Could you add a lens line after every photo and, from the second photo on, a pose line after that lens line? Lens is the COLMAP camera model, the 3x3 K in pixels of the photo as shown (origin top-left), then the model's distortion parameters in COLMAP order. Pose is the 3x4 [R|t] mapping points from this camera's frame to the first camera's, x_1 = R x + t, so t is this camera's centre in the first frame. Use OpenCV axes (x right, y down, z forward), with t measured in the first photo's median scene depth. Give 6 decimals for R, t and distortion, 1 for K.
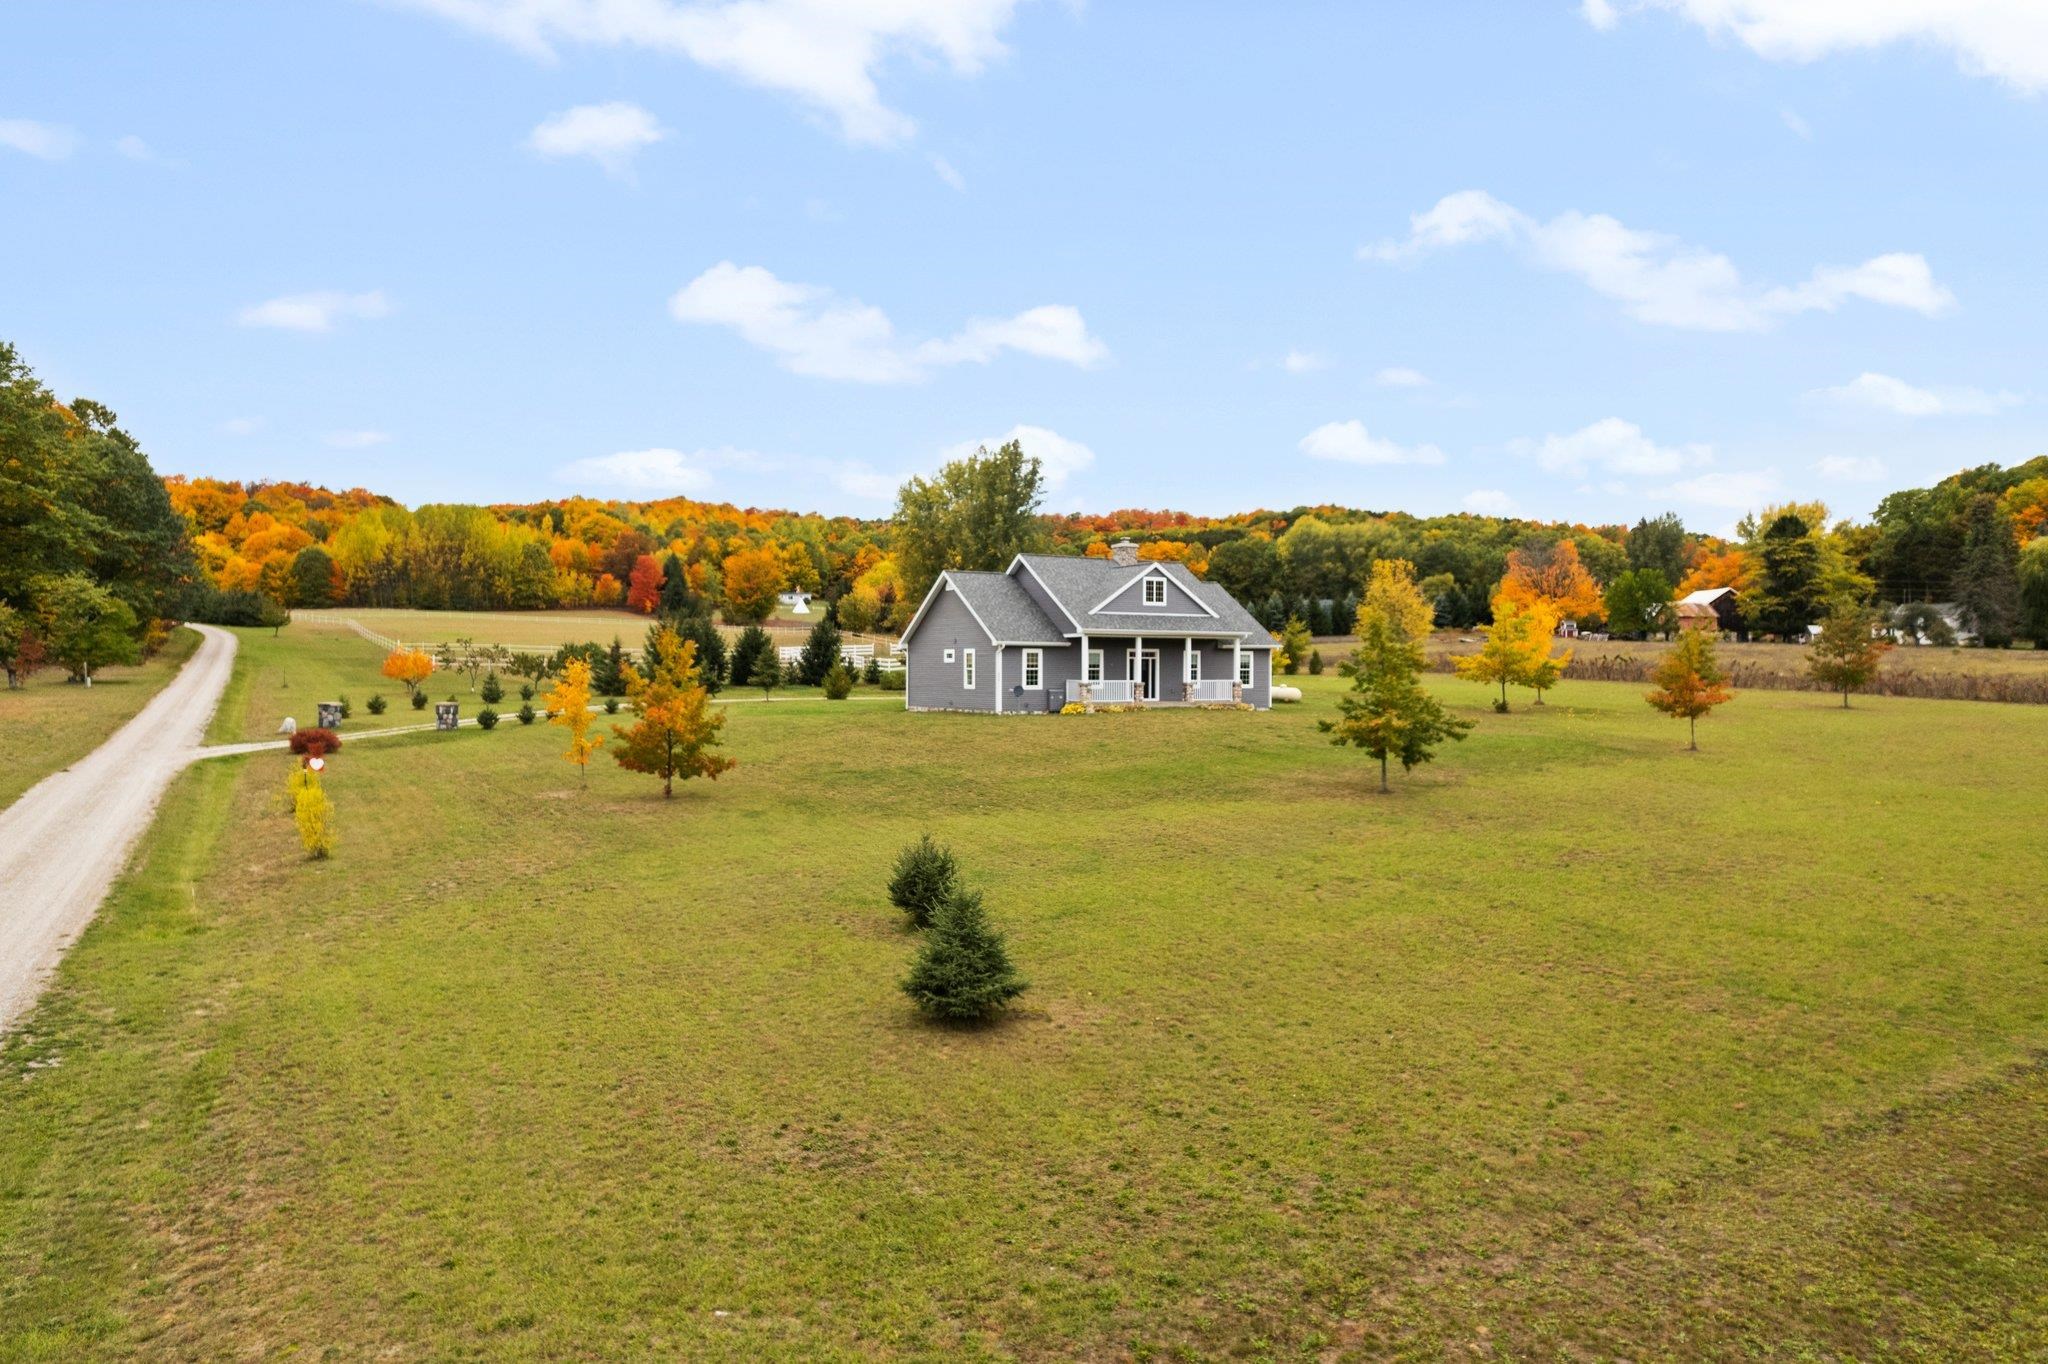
lens RADIAL K [[1340.0, 0, 1030.4], [0, 1340.0, 672.9], [0, 0, 1]] dist [-0.065585, 0.033047]
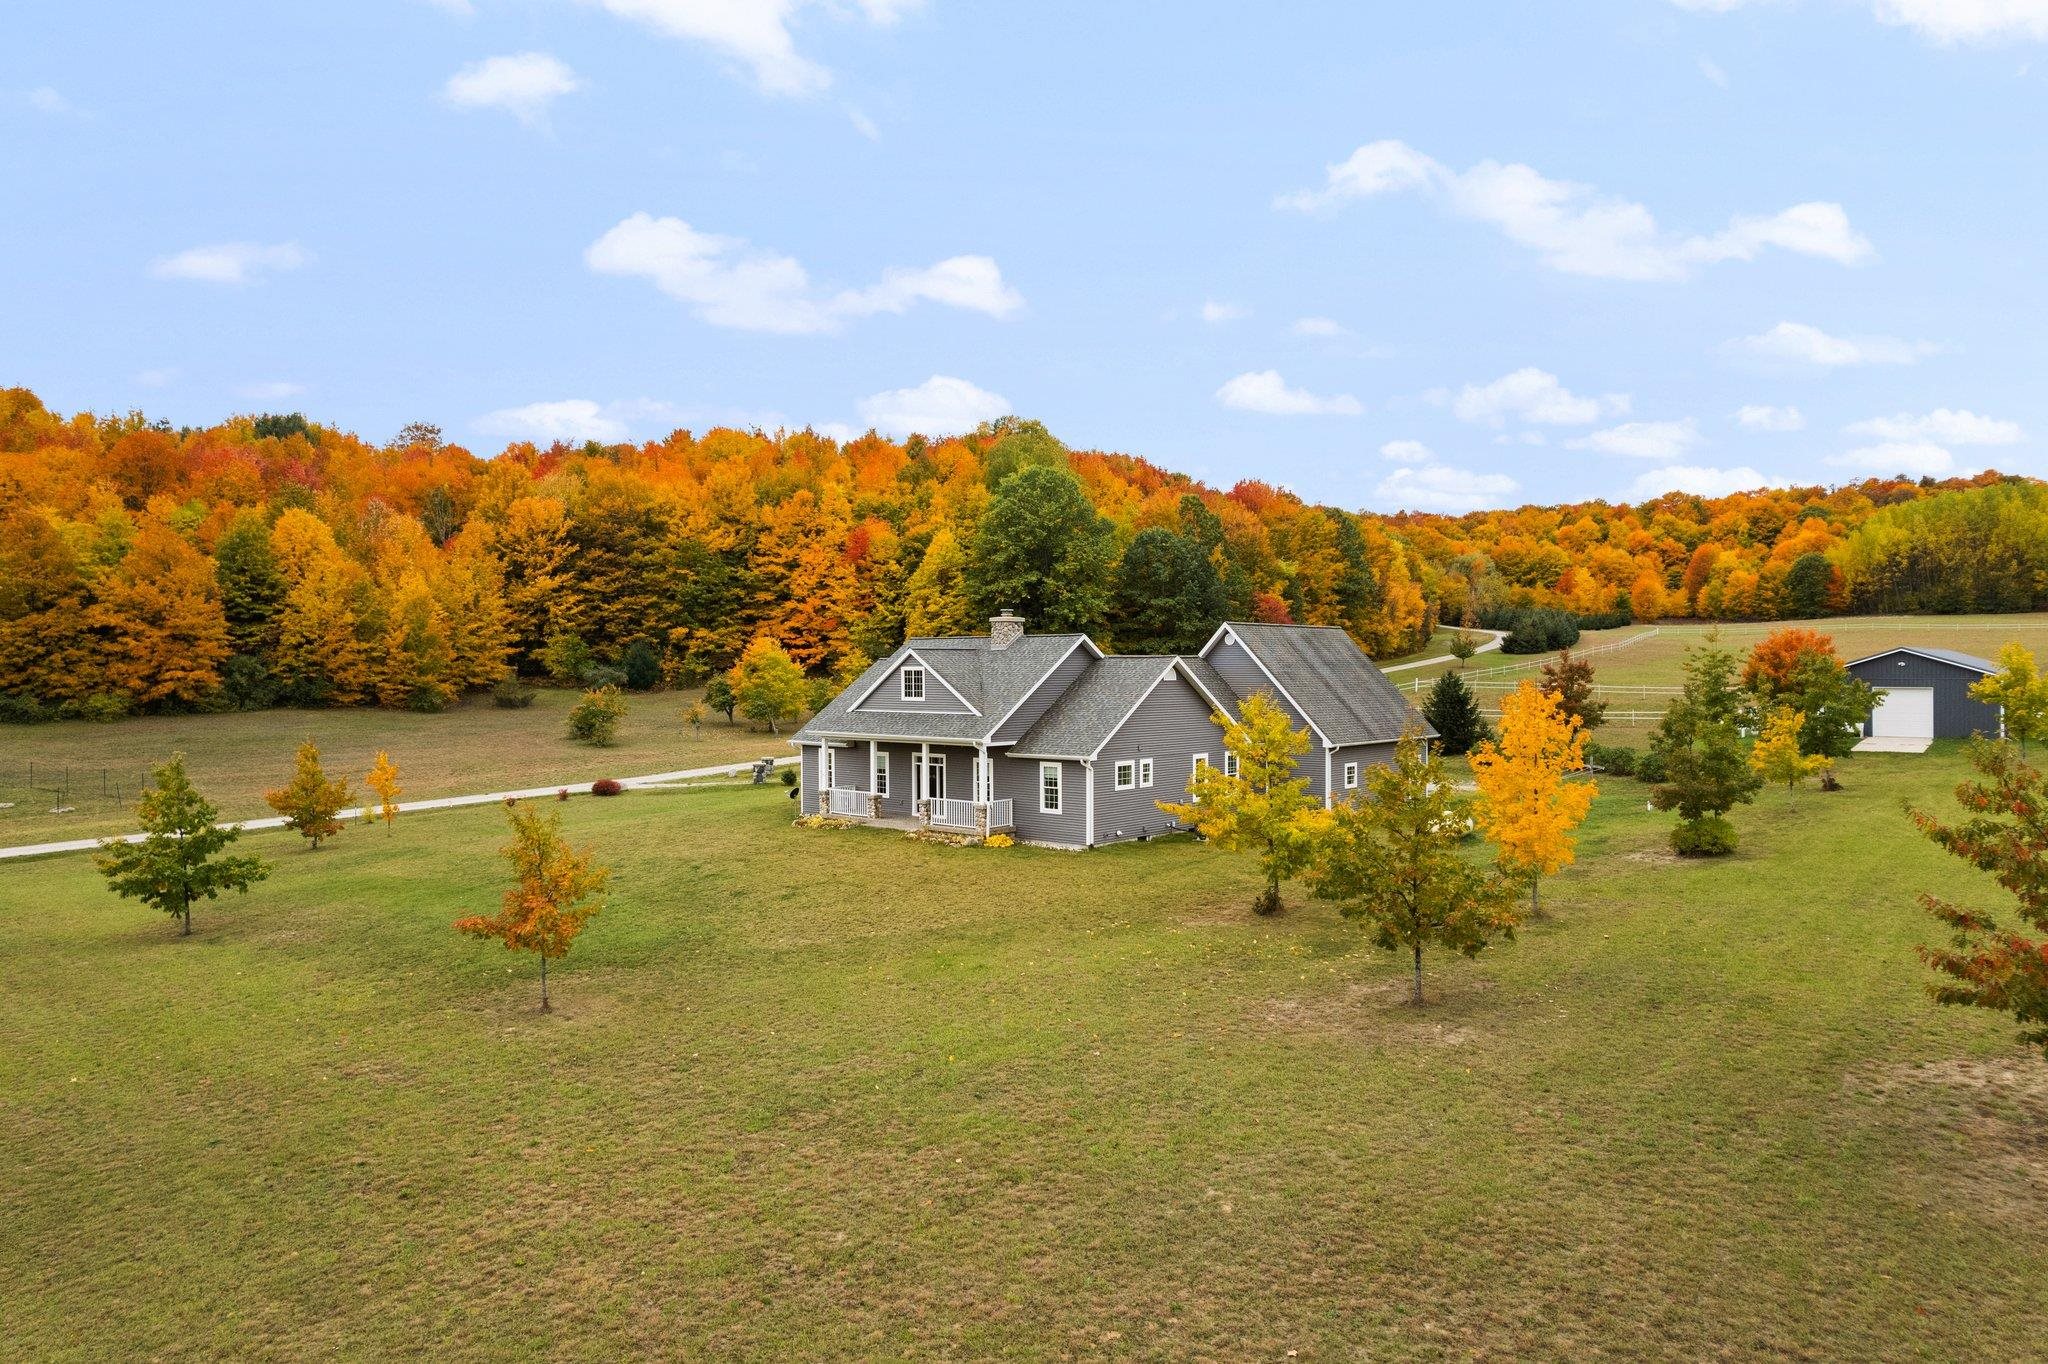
lens RADIAL K [[1340.0, 0, 975.4], [0, 1340.0, 660.2], [0, 0, 1]] dist [-0.065585, 0.033047]
pose [[0.290575, -0.009464, -0.956805, 0.168254], [0.003992, 0.999954, -0.008678, -0.013020], [0.956844, -0.001298, 0.290599, 0.149340]]
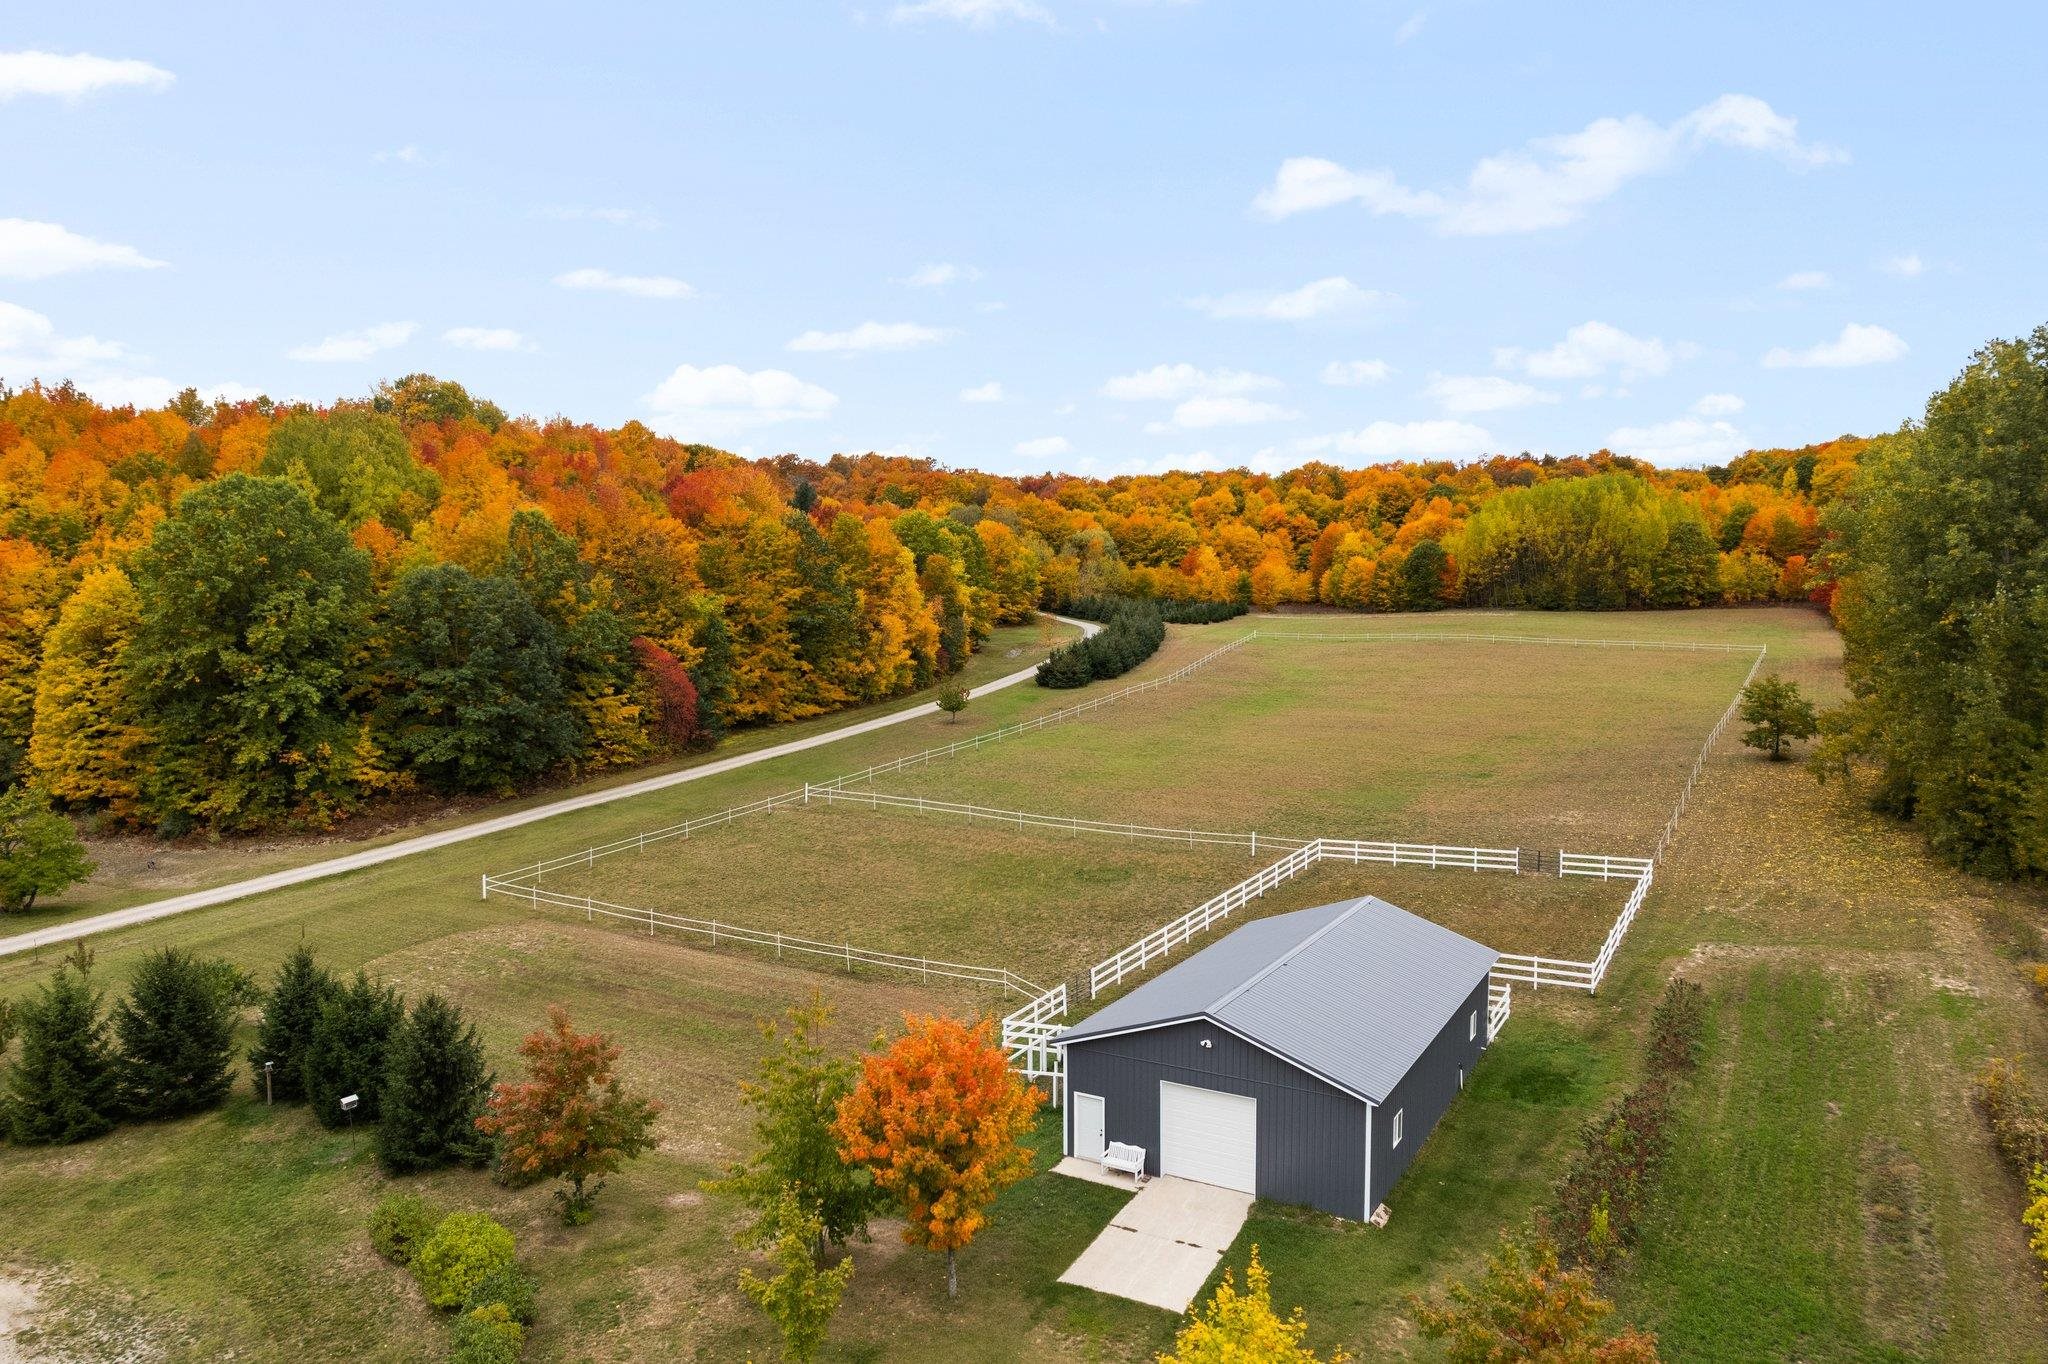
lens RADIAL K [[1340.0, 0, 1027.4], [0, 1340.0, 674.6], [0, 0, 1]] dist [-0.065585, 0.033047]
pose [[0.509128, 0.044513, -0.859539, 0.089895], [0.000869, 0.998635, 0.052231, -0.050247], [0.860690, -0.027339, 0.508394, 0.293596]]
